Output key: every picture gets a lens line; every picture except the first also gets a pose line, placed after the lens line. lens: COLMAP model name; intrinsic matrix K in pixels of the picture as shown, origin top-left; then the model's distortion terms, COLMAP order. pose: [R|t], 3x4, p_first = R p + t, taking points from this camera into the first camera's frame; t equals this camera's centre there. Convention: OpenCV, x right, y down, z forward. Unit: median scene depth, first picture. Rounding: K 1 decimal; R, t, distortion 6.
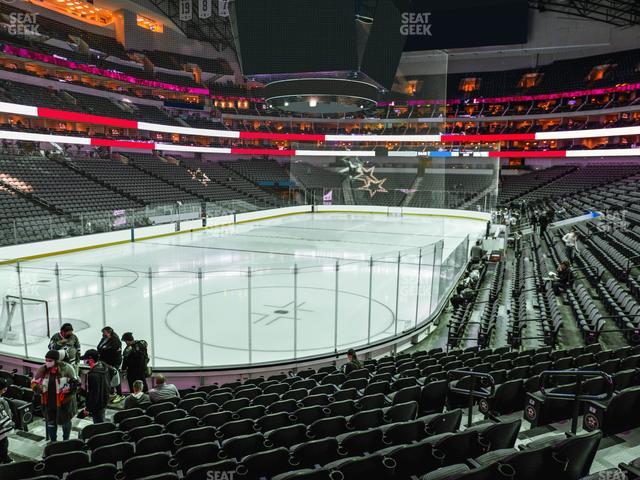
lens RADIAL K [[503.8, 0, 323.8], [0, 503.8, 236.9], [0, 0, 1]] dist [-0.037709, 0.044125]
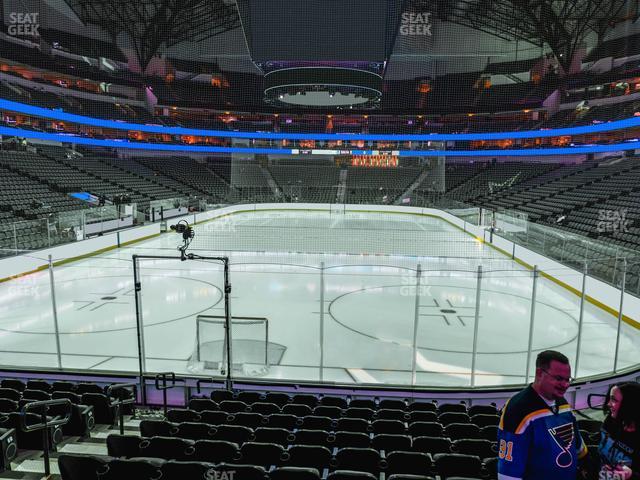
lens RADIAL K [[503.8, 0, 323.3], [0, 503.8, 237.5], [0, 0, 1]] dist [-0.037709, 0.044125]
pose [[0.958059, -0.034573, 0.284478, -0.142611], [0.033973, 0.999398, 0.007045, -0.000878], [-0.284550, 0.002915, 0.958657, 0.044011]]
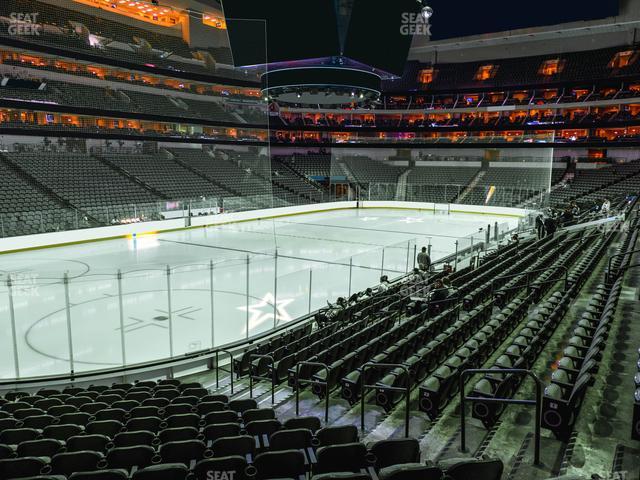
lens RADIAL K [[503.8, 0, 325.9], [0, 503.8, 245.8], [0, 0, 1]] dist [-0.037709, 0.044125]
pose [[0.978204, 0.027432, -0.205825, 0.104934], [-0.021276, 0.999259, 0.032066, -0.005877], [0.206552, -0.026988, 0.978063, 0.037464]]
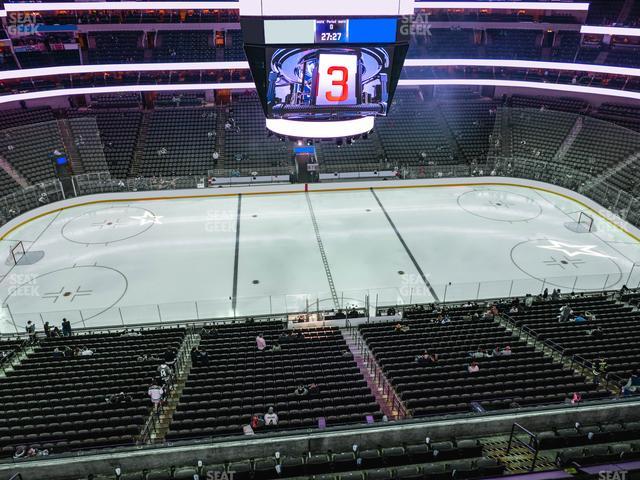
lens RADIAL K [[503.8, 0, 323.9], [0, 503.8, 243.4], [0, 0, 1]] dist [-0.037709, 0.044125]
pose [[-0.475788, -0.413752, 0.776167, -0.466867], [0.104140, 0.849742, 0.516810, -0.300887], [-0.873373, 0.326722, -0.361209, 0.735520]]
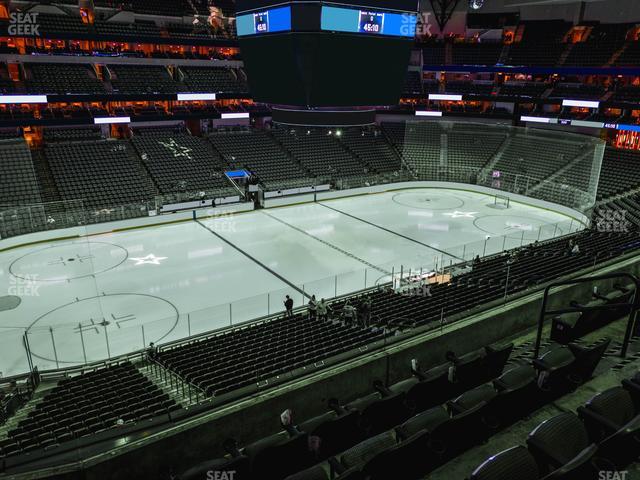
lens RADIAL K [[503.8, 0, 324.0], [0, 503.8, 242.9], [0, 0, 1]] dist [-0.037709, 0.044125]
pose [[-0.819172, -0.212864, 0.532584, -0.325321], [0.043348, 0.902945, 0.427564, -0.250420], [-0.571907, 0.373336, -0.730440, 0.960891]]
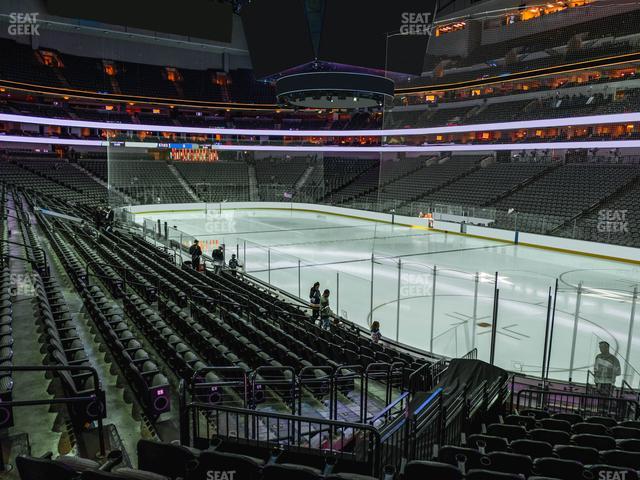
lens RADIAL K [[503.8, 0, 317.9], [0, 503.8, 240.3], [0, 0, 1]] dist [-0.037709, 0.044125]
pose [[0.600998, -0.121740, 0.789925, -0.410428], [0.093548, 0.992253, 0.081747, -0.040608], [-0.793757, 0.024766, 0.607731, 0.228446]]
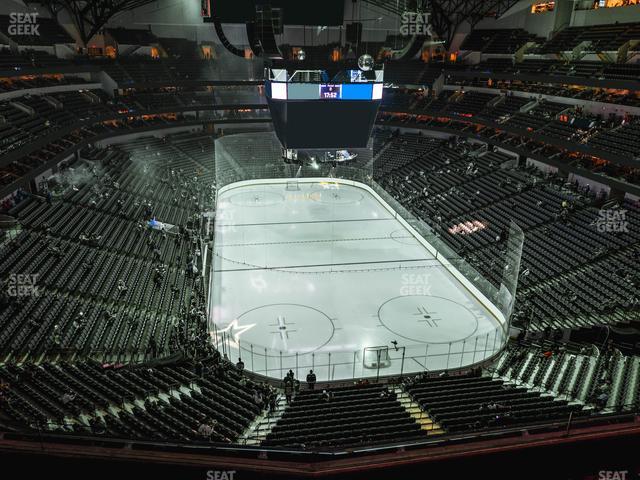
lens RADIAL K [[503.8, 0, 321.9], [0, 503.8, 238.3], [0, 0, 1]] dist [-0.037709, 0.044125]
pose [[0.854684, -0.181821, 0.486267, -0.387609], [0.064305, 0.966528, 0.248370, -0.200239], [-0.515150, -0.181008, 0.837769, -0.150164]]
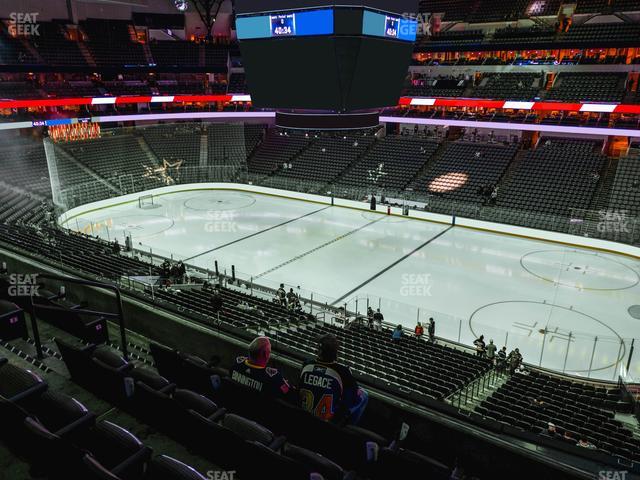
lens RADIAL K [[503.8, 0, 323.3], [0, 503.8, 243.3], [0, 0, 1]] dist [-0.037709, 0.044125]
pose [[0.224589, -0.323573, 0.919163, -0.552973], [0.128453, 0.944859, 0.301232, -0.178671], [-0.965950, 0.050416, 0.253769, 0.376740]]
